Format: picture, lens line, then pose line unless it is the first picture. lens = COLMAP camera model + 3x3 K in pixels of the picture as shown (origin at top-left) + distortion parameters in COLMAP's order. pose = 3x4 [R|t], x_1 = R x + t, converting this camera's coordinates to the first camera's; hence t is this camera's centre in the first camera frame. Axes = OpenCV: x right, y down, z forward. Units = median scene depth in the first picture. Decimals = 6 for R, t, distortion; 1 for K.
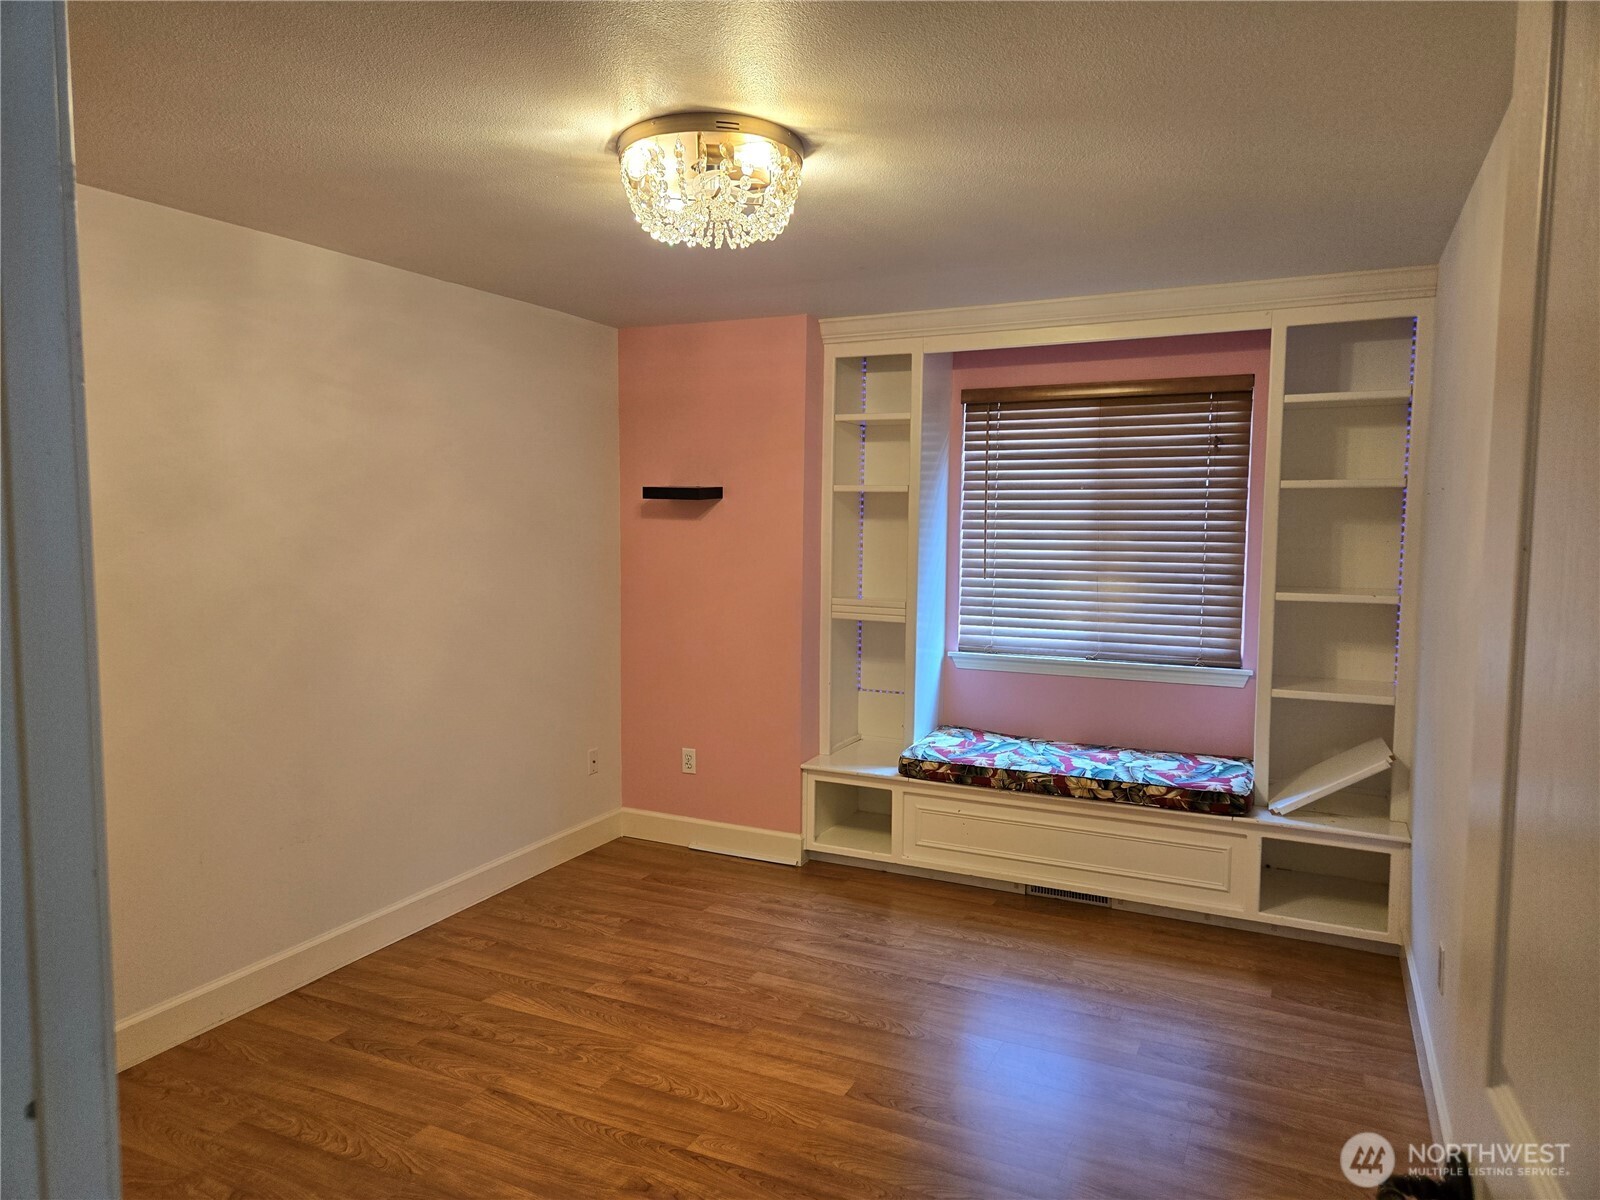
lens RADIAL K [[1084.1, 0, 800.0], [0, 1084.1, 600.0], [0, 0, 1]] dist [0.030611, -0.004361]
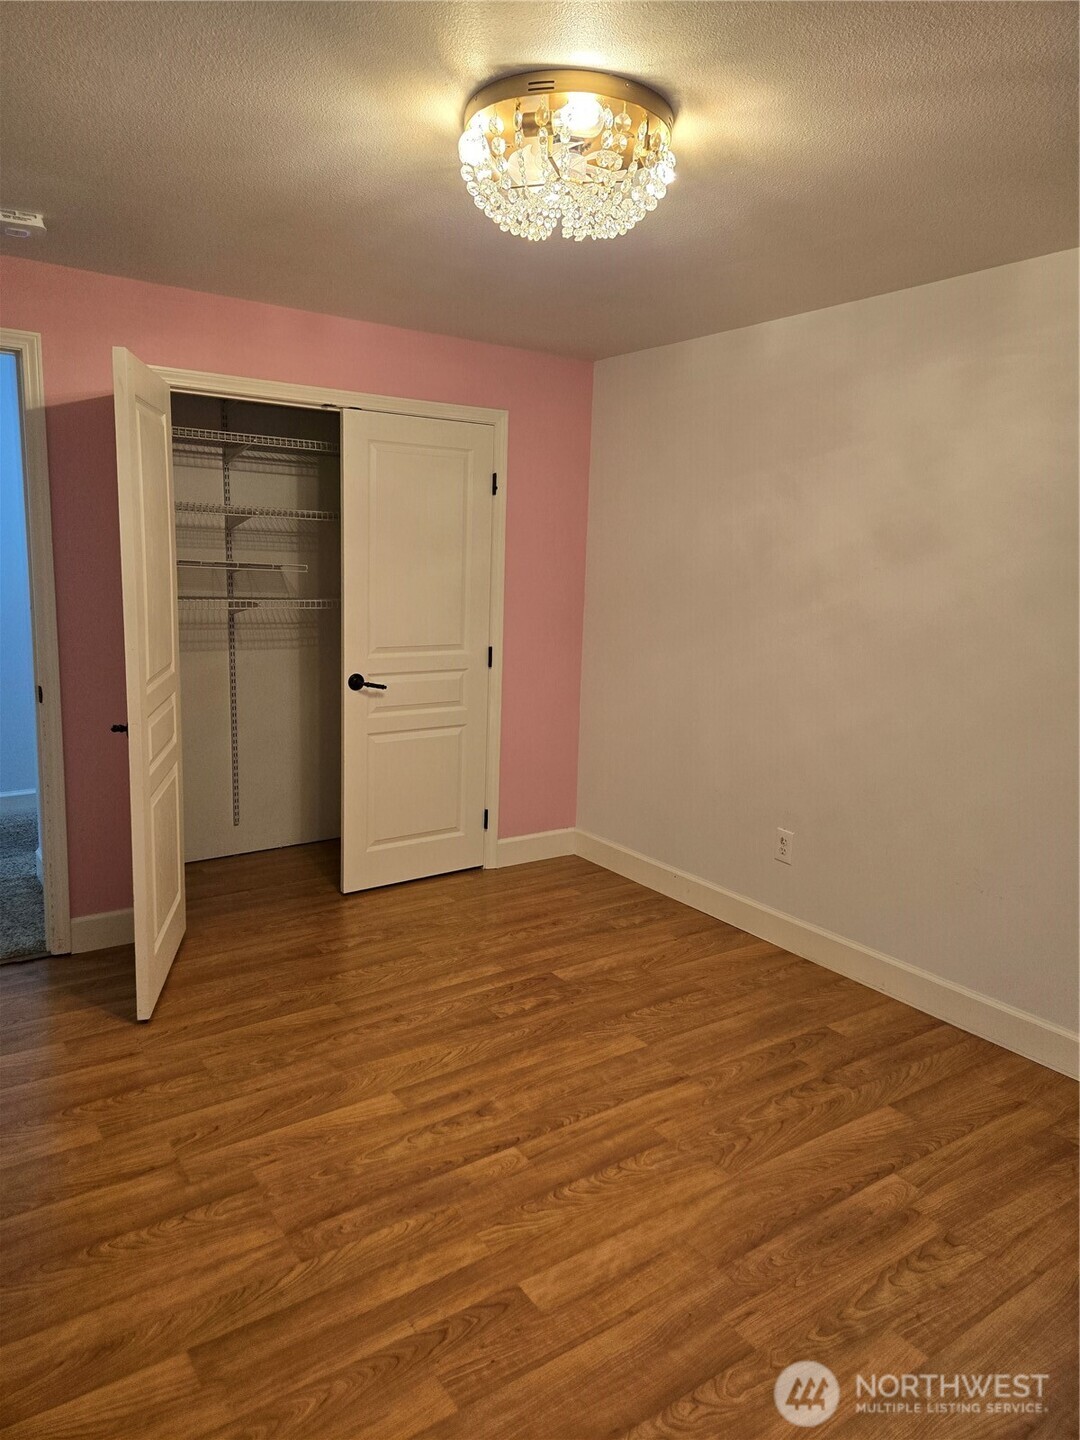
lens RADIAL K [[975.7, 0, 540.0], [0, 975.7, 720.0], [0, 0, 1]] dist [0.030611, -0.004361]
pose [[-0.497640, 0.134481, -0.856895, 0.559147], [-0.101622, 0.972065, 0.211573, -0.090301], [0.861410, 0.192367, -0.470072, 1.207757]]
